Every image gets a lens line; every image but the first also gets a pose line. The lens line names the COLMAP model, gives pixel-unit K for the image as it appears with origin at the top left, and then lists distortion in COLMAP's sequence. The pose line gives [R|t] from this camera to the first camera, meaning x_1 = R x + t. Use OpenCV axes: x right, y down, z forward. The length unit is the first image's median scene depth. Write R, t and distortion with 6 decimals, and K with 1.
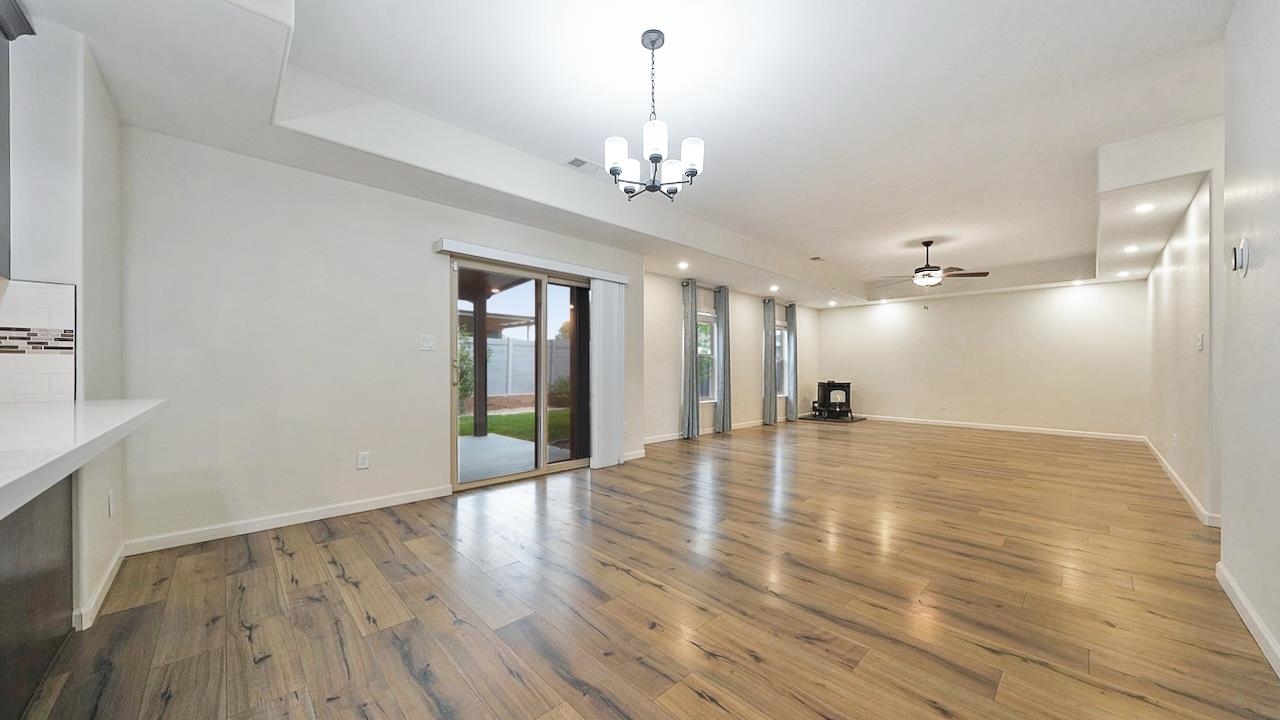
lens RADIAL K [[437.0, 0, 639.5], [0, 437.0, 370.9], [0, 0, 1]] dist [-0.002482, -0.000099]
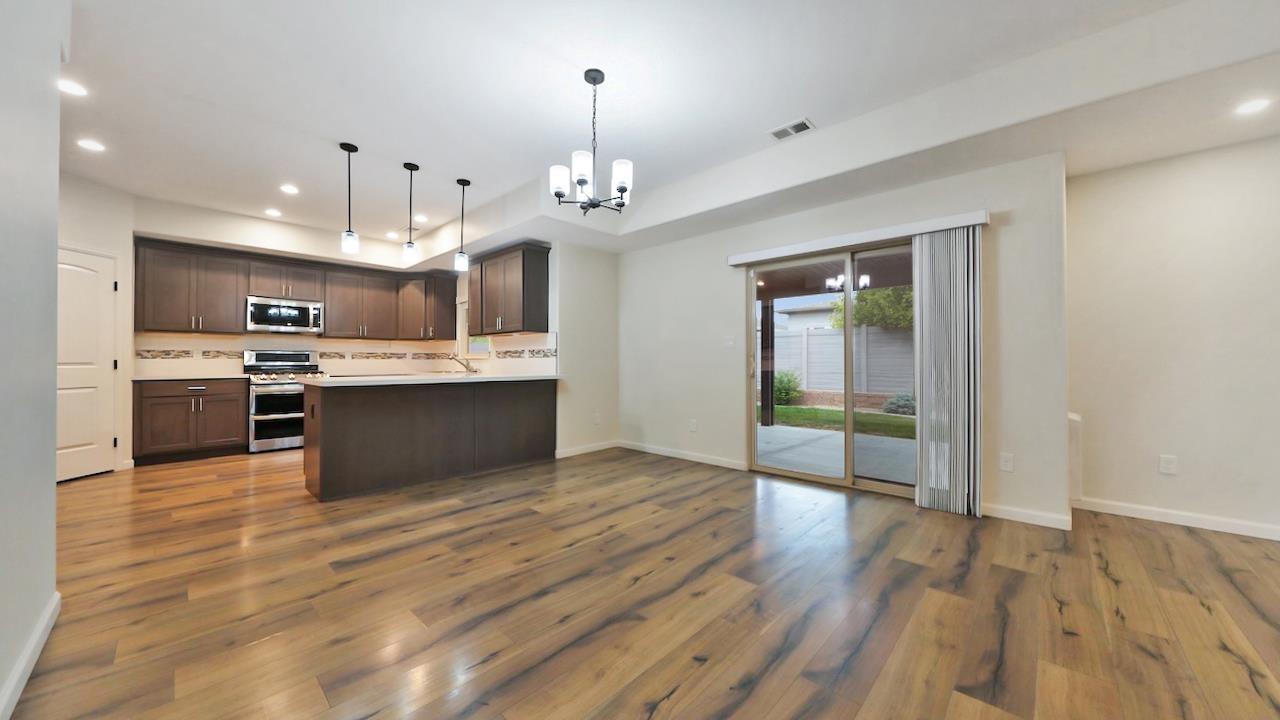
lens RADIAL K [[444.5, 0, 642.8], [0, 444.5, 357.5], [0, 0, 1]] dist [-0.000740, -0.000109]
pose [[0.055804, -0.014204, -0.998341, 0.586645], [-0.006768, 0.999870, -0.014604, -0.000069], [0.998419, 0.007572, 0.055700, 0.522294]]
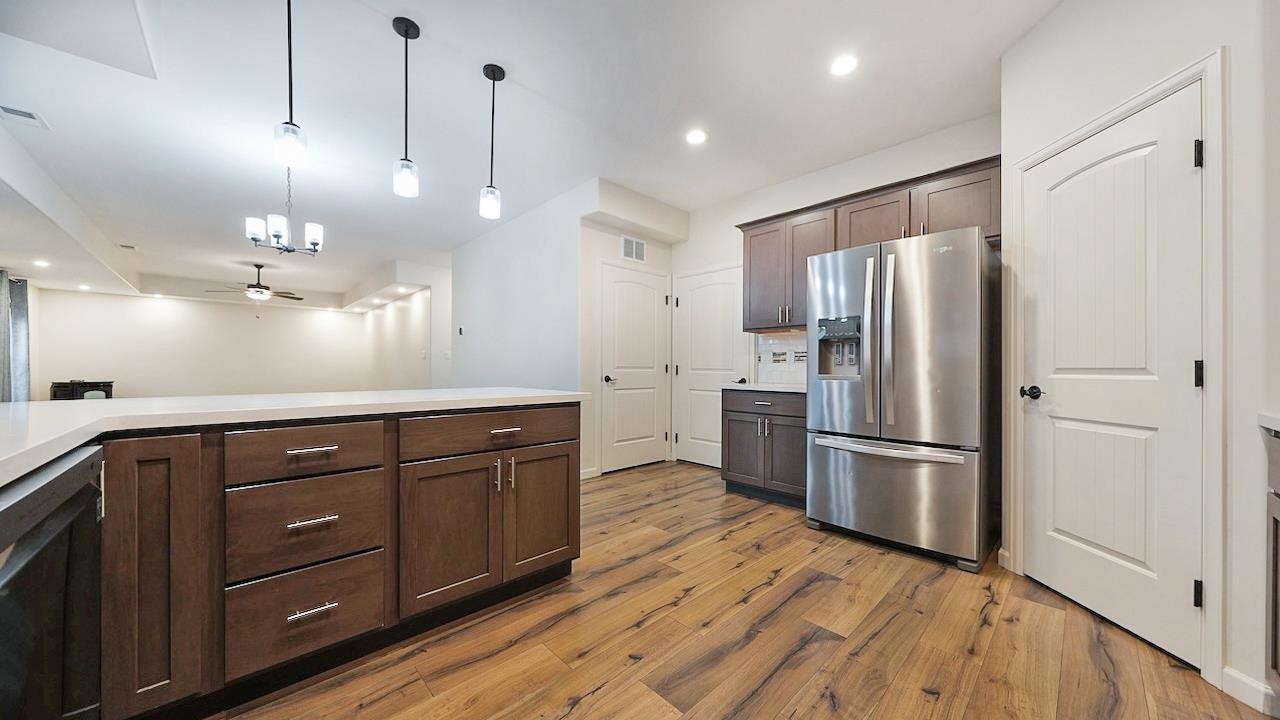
lens RADIAL K [[431.9, 0, 634.3], [0, 431.9, 366.3], [0, 0, 1]] dist [-0.000547, -0.000016]
pose [[0.008818, 0.000022, 0.999961, -0.728939], [0.004180, 0.999991, -0.000059, 0.001411], [-0.999952, 0.004180, 0.008818, -0.115365]]
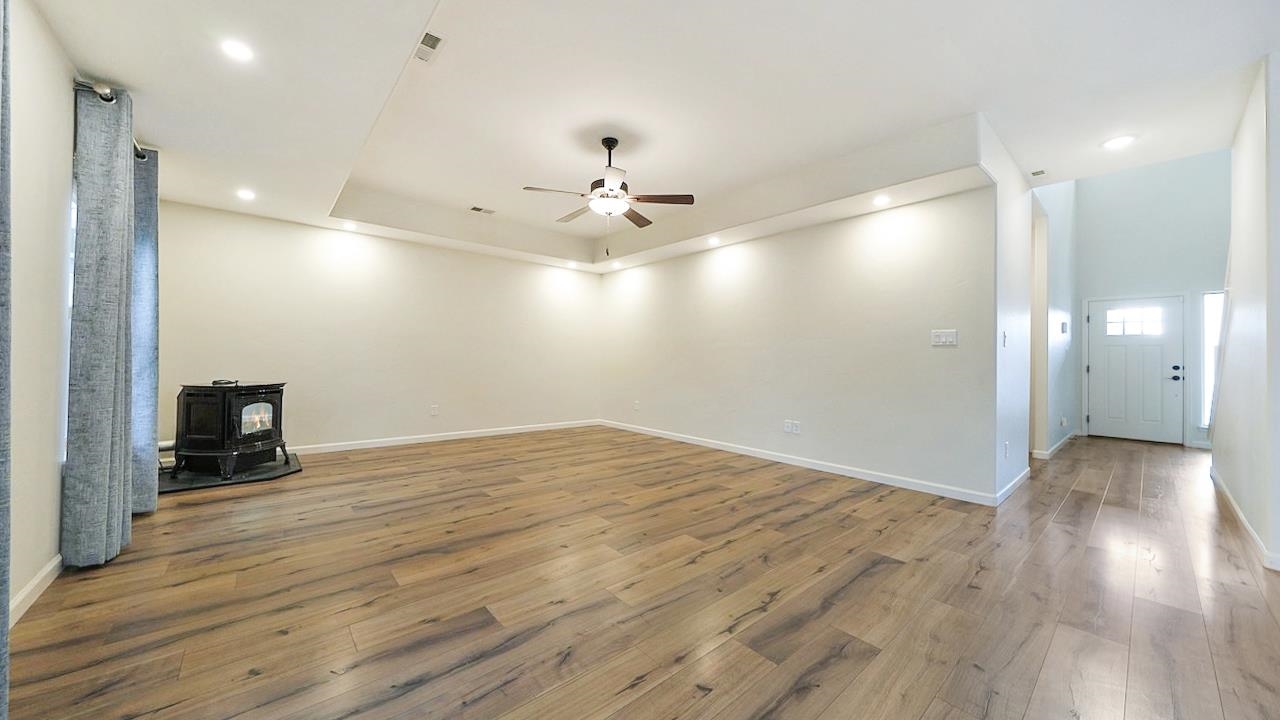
lens RADIAL K [[445.4, 0, 637.0], [0, 445.4, 352.9], [0, 0, 1]] dist [-0.000079, -0.000012]
pose [[0.053208, 0.011838, 0.998513, 0.082990], [-0.008798, 0.999896, -0.011385, -0.004399], [-0.998545, -0.008179, 0.053307, 1.179142]]
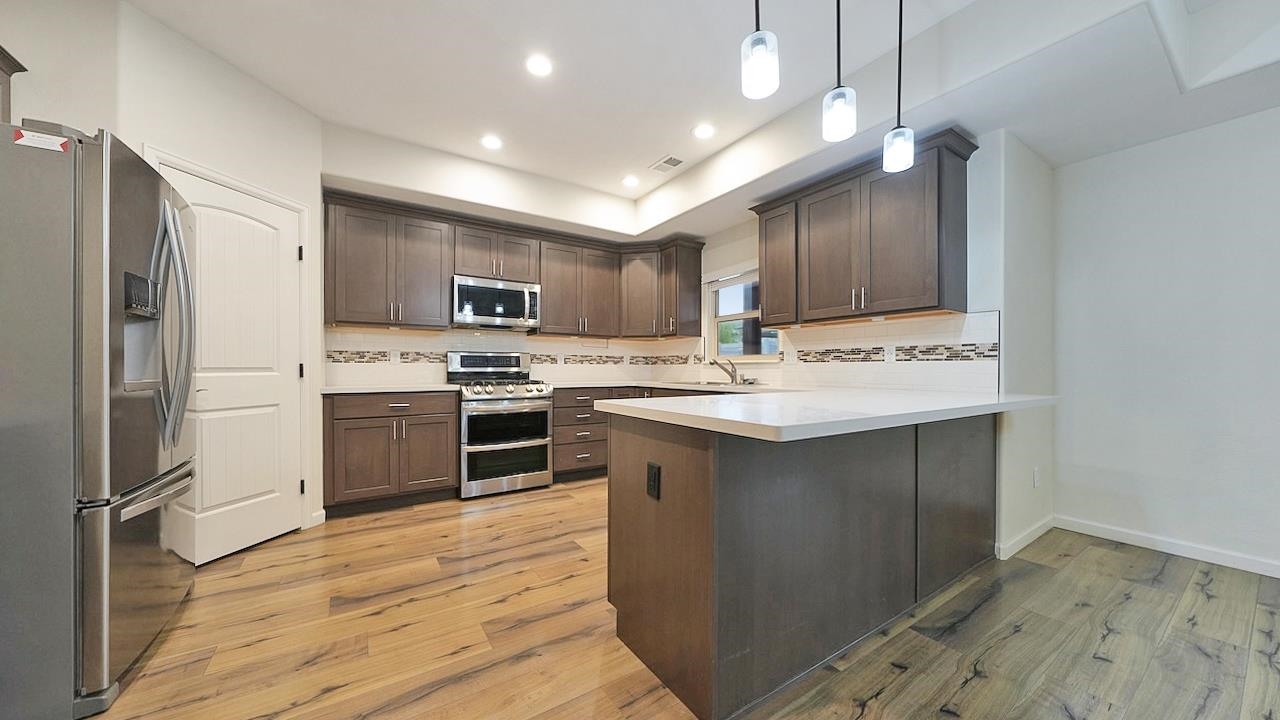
lens RADIAL K [[437.0, 0, 639.5], [0, 437.0, 370.9], [0, 0, 1]] dist [-0.002482, -0.000099]
pose [[-0.178933, 0.001272, -0.983861, 0.109262], [-0.010528, 0.999939, 0.003208, 0.001638], [0.983805, 0.010932, -0.178908, 0.042781]]
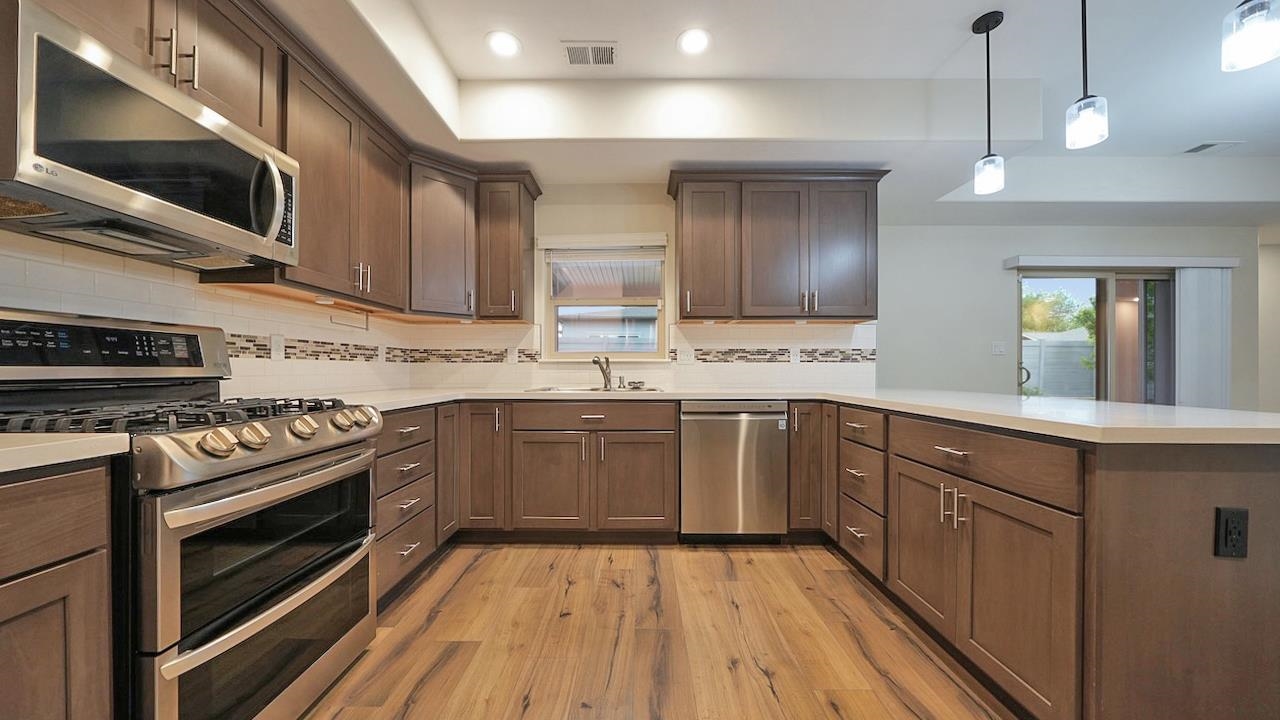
lens RADIAL K [[437.0, 0, 639.5], [0, 437.0, 370.9], [0, 0, 1]] dist [-0.002482, -0.000099]
pose [[0.719734, -0.001031, -0.694249, -0.277766], [-0.003859, 0.999978, -0.005485, 0.004176], [0.694239, 0.006627, 0.719714, -0.375699]]
